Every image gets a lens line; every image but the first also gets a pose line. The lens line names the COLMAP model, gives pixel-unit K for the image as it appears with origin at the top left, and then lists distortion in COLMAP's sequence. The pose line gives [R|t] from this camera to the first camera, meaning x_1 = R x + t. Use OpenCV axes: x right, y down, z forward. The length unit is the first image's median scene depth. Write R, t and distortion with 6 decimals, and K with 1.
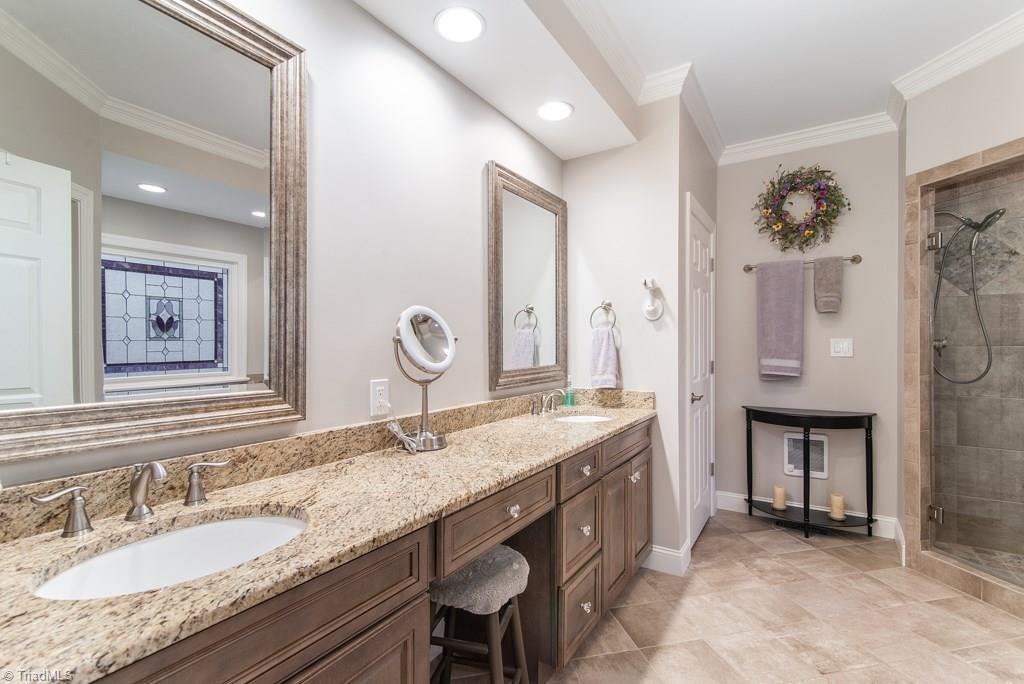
lens RADIAL K [[471.9, 0, 512.0], [0, 471.9, 342.0], [0, 0, 1]] dist [0.003300, 0.000577]
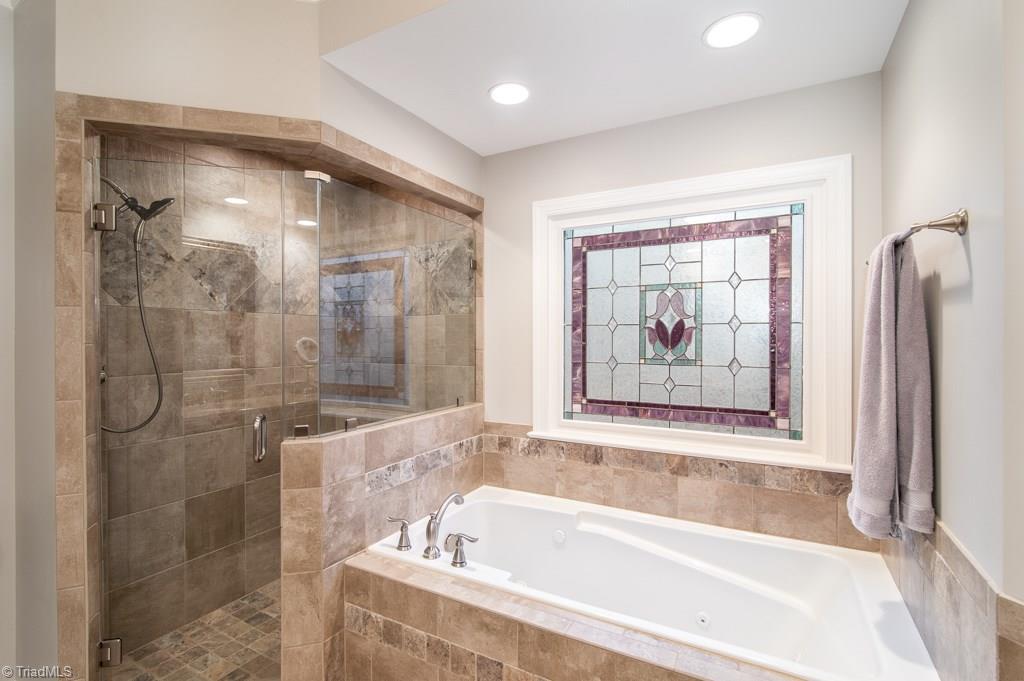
lens RADIAL K [[471.9, 0, 512.0], [0, 471.9, 340.5], [0, 0, 1]] dist [0.003300, 0.000577]
pose [[-0.067749, 0.001039, 0.997702, 0.216776], [0.004251, 0.999991, -0.000752, -0.043979], [-0.997693, 0.004191, -0.067752, 0.474228]]
